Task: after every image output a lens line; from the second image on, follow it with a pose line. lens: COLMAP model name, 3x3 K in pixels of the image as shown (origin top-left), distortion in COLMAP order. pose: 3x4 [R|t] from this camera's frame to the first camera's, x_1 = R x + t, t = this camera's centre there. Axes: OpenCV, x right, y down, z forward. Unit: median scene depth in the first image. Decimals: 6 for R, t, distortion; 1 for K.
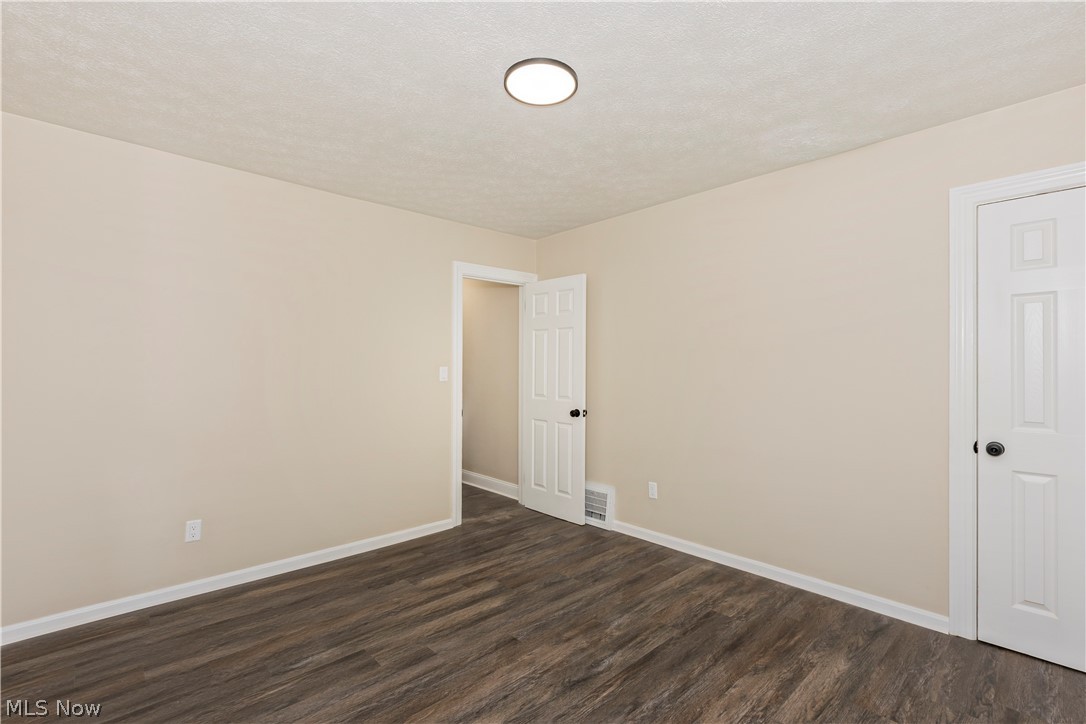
lens RADIAL K [[491.9, 0, 542.7], [0, 491.9, 363.6], [0, 0, 1]] dist [-0.000807, -0.000447]
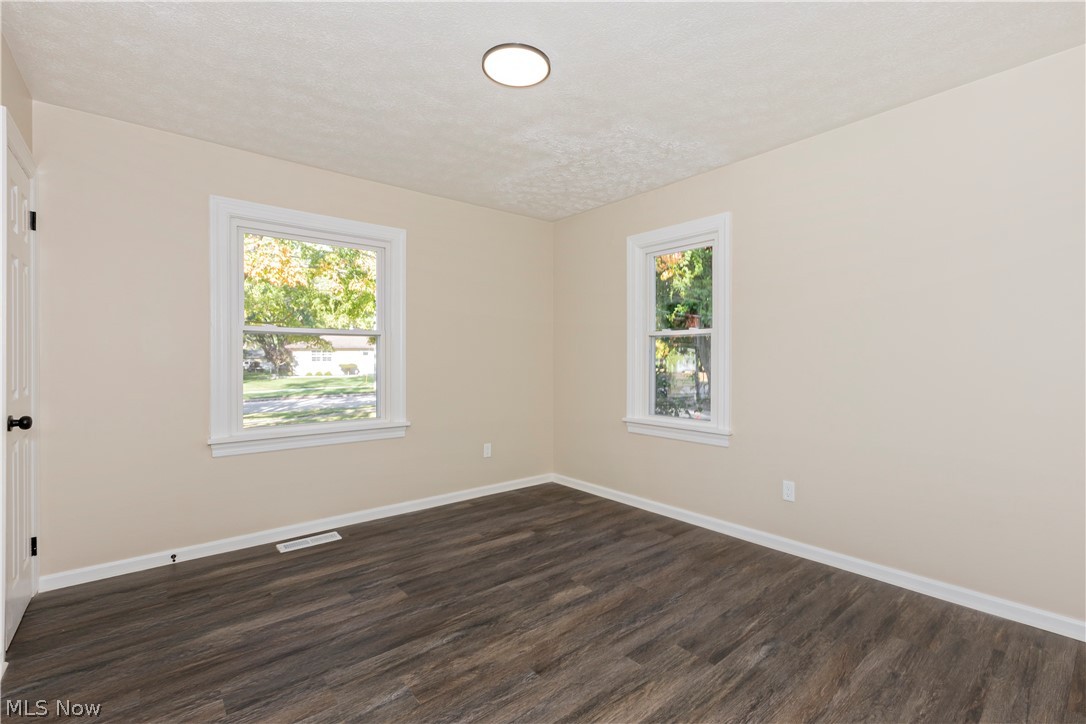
lens RADIAL K [[491.9, 0, 542.6], [0, 491.9, 361.2], [0, 0, 1]] dist [-0.000807, -0.000447]
pose [[-0.997187, -0.001410, 0.074940, -0.132658], [-0.001301, 0.999998, 0.001501, 0.051244], [-0.074942, 0.001399, -0.997187, 1.926106]]
